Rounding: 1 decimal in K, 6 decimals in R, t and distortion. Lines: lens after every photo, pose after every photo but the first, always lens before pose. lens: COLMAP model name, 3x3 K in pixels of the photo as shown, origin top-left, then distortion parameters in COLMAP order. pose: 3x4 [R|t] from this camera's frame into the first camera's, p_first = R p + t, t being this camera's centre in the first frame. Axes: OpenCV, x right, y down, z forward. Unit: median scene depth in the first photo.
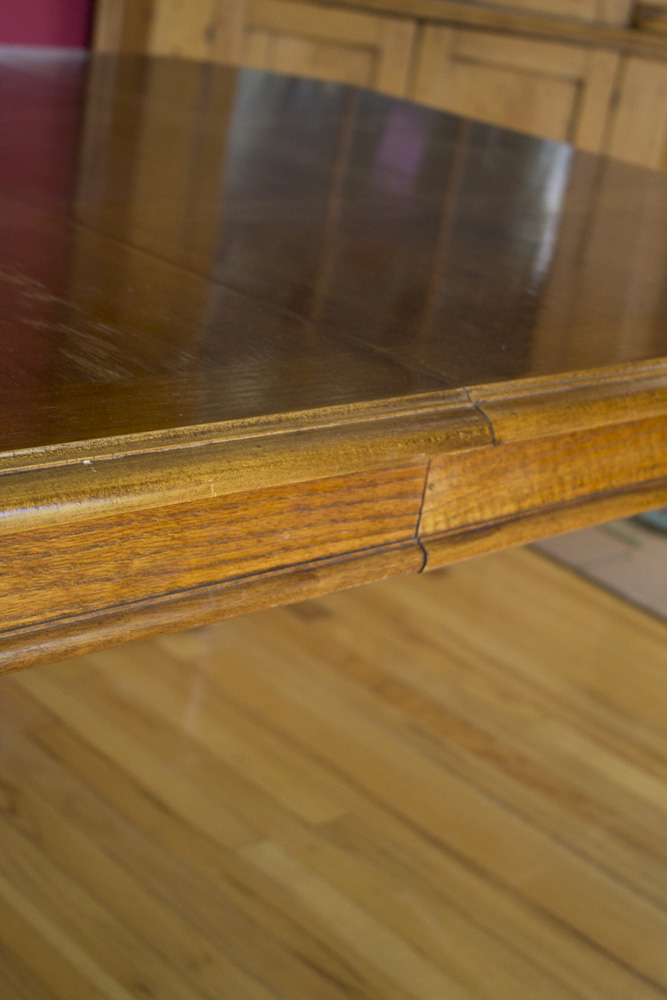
lens RADIAL K [[1613.3, 0, 333.6], [0, 1613.3, 528.1], [0, 0, 1]] dist [-0.018055, -0.034047]
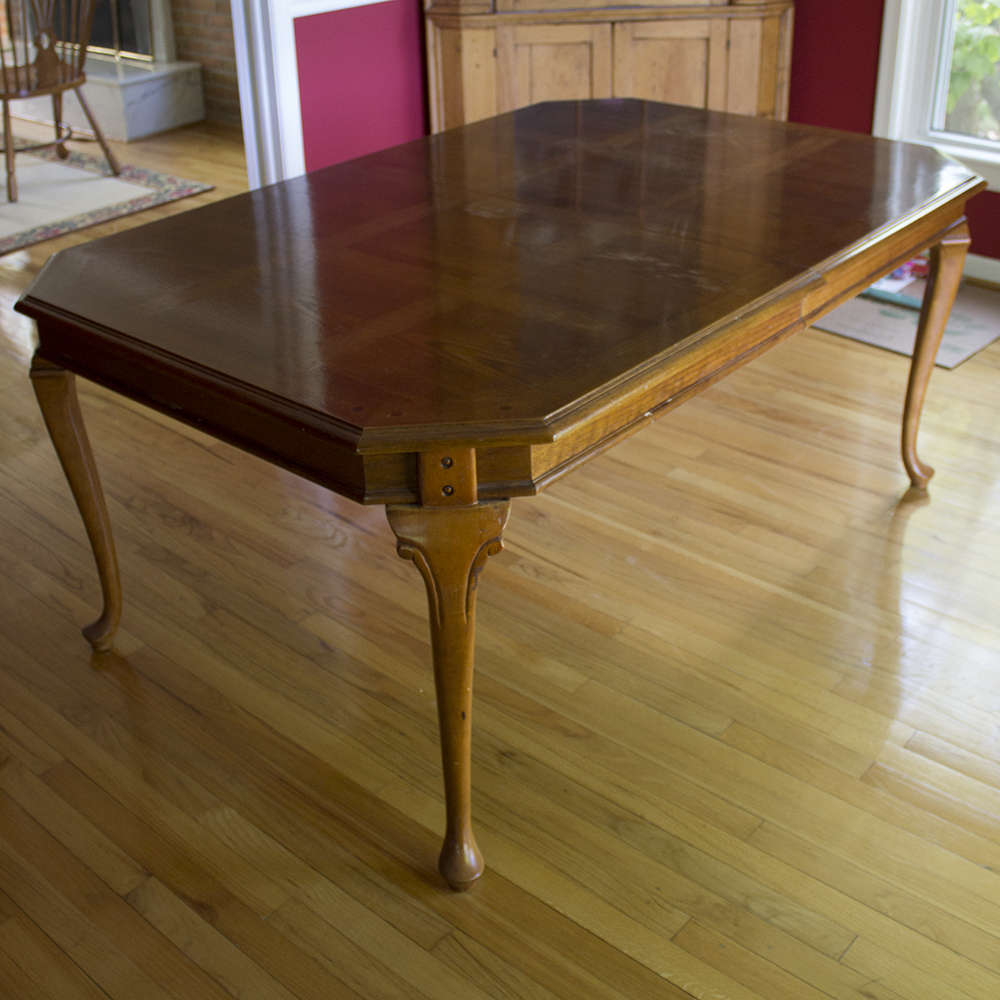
lens RADIAL K [[1255.8, 0, 500.0], [0, 1255.8, 500.0], [0, 0, 1]] dist [-0.118737, 0.103586]
pose [[0.977086, -0.212807, -0.004068, -0.295025], [0.210991, 0.965874, 0.150232, -0.070849], [-0.028041, -0.147647, 0.988642, -0.699971]]
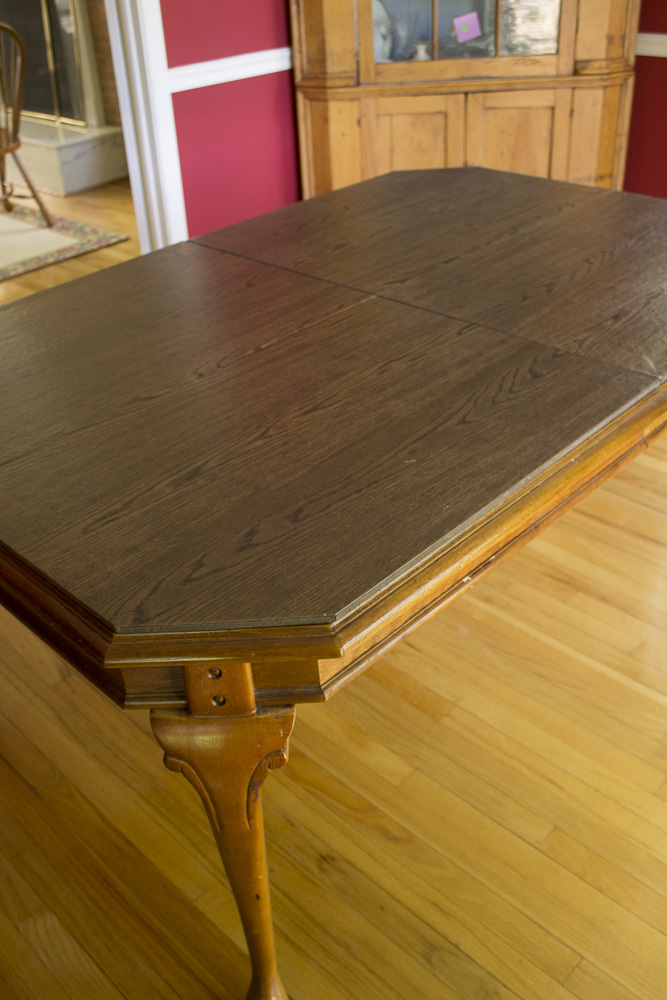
lens RADIAL K [[918.6, 0, 338.0], [0, 918.6, 525.0], [0, 0, 1]] dist [-0.100903, 0.099525]
pose [[0.977080, -0.197593, -0.079197, -0.193289], [0.210532, 0.951997, 0.222211, -0.164155], [0.031488, -0.233791, 0.971777, -0.301149]]
